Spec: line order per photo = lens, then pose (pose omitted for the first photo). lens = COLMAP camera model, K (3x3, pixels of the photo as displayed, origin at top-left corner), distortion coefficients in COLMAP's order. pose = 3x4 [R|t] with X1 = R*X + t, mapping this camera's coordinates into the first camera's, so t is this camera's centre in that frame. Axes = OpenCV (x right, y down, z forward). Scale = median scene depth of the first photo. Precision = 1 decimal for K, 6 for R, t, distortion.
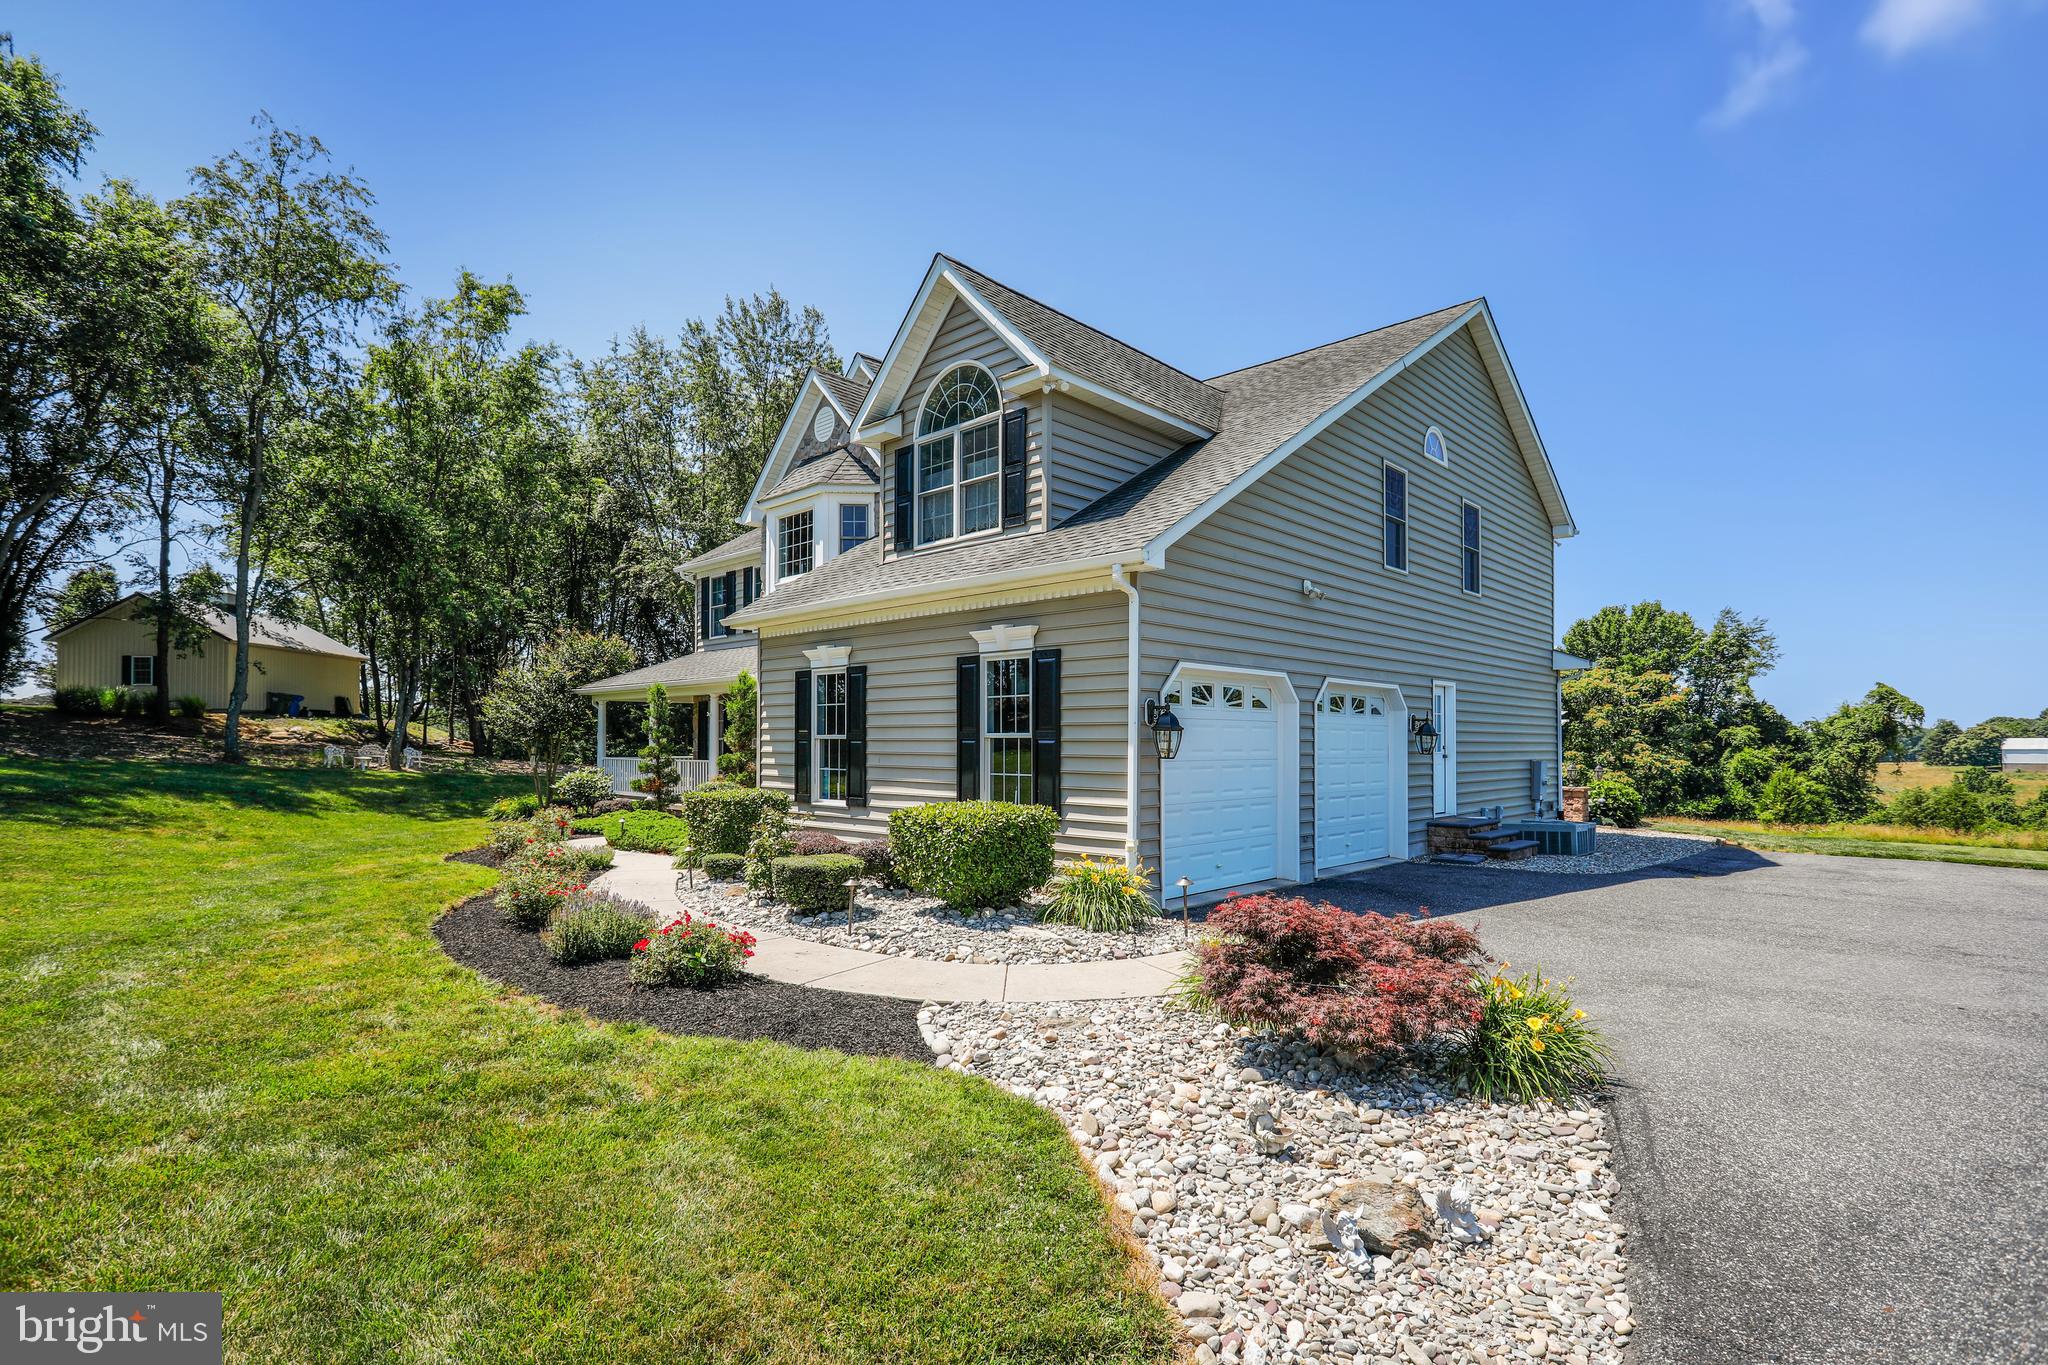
lens RADIAL K [[994.8, 0, 1026.8], [0, 994.8, 736.2], [0, 0, 1]] dist [-0.004809, 0.000100]
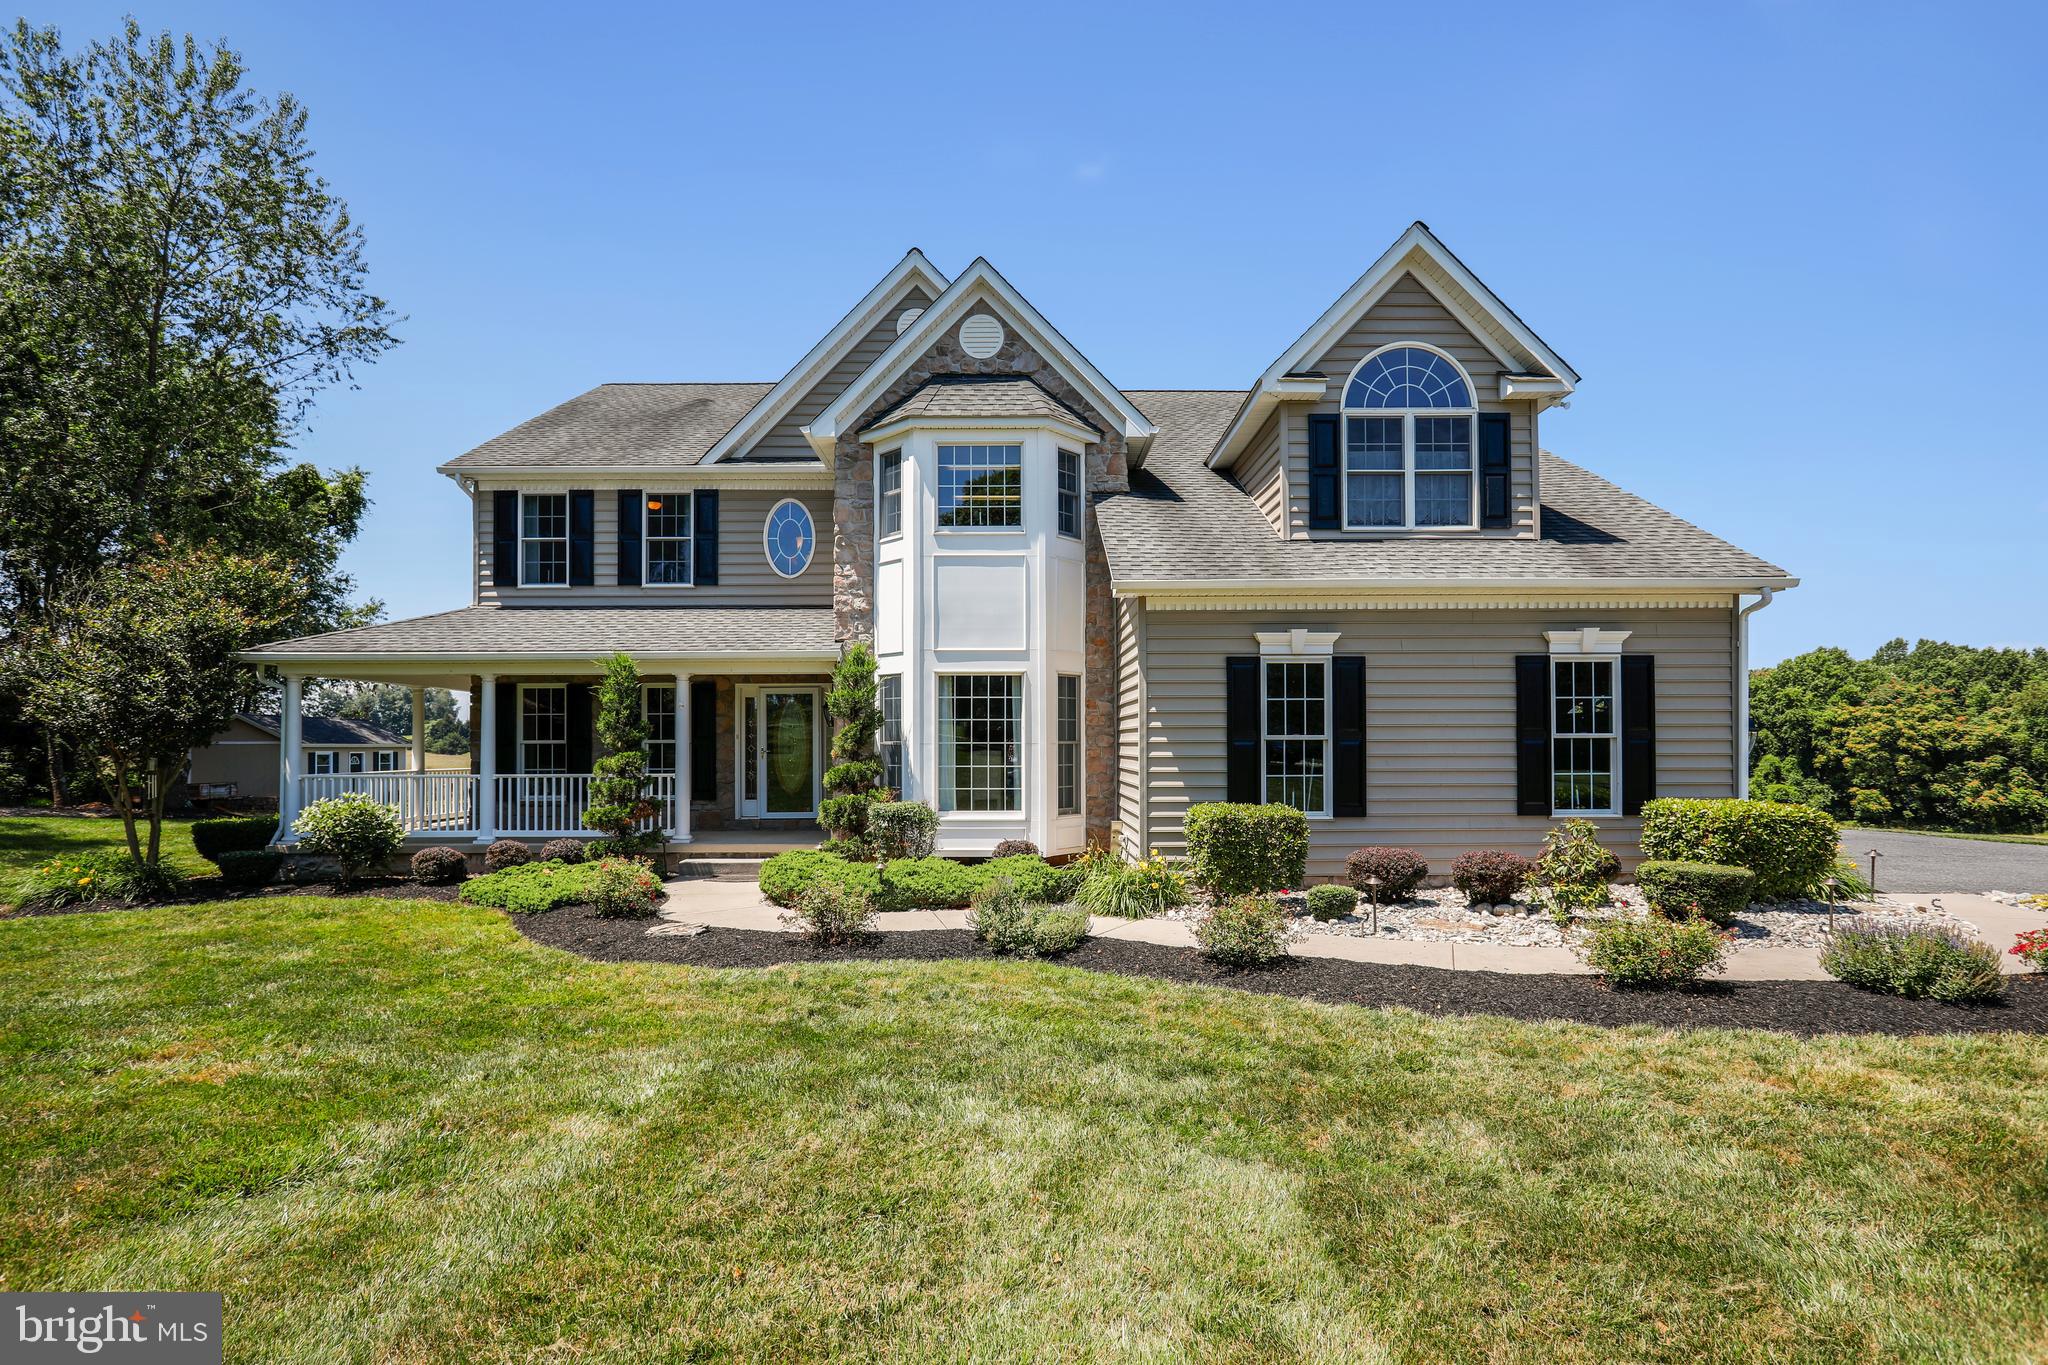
lens RADIAL K [[994.8, 0, 1026.8], [0, 994.8, 736.2], [0, 0, 1]] dist [-0.004809, 0.000100]
pose [[0.713877, 0.009670, 0.700205, -1.092167], [0.000025, 0.999904, -0.013834, 0.012501], [-0.700271, 0.009893, 0.713808, 0.646848]]
